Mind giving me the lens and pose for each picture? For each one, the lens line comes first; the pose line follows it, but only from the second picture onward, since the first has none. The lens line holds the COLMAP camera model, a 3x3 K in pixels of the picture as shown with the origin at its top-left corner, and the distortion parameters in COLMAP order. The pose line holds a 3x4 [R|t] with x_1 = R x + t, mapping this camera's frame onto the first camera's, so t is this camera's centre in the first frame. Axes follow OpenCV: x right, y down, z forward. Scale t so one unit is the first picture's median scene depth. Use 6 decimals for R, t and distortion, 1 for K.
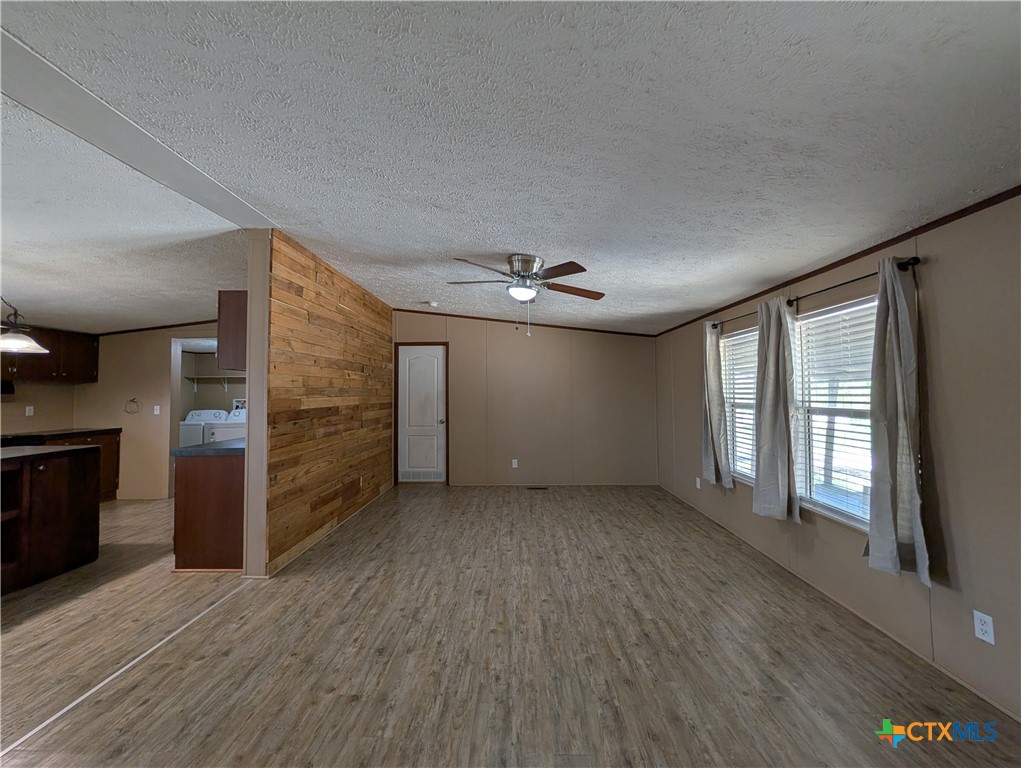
lens RADIAL K [[394.1, 0, 511.8], [0, 394.1, 380.9], [0, 0, 1]] dist [0.001399, -0.000211]
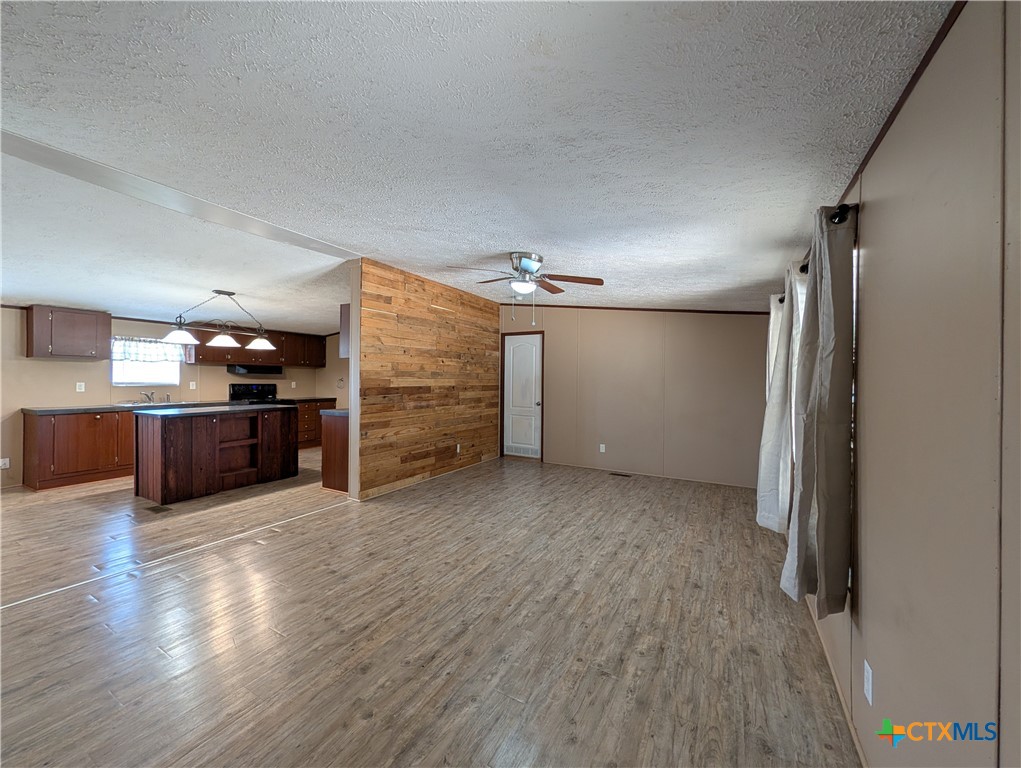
lens RADIAL K [[394.1, 0, 510.8], [0, 394.1, 381.8], [0, 0, 1]] dist [0.001399, -0.000211]
pose [[0.879410, 0.019258, -0.475675, 0.527760], [-0.002003, 0.999322, 0.036755, 0.003801], [0.476060, -0.031370, 0.878853, 0.001904]]
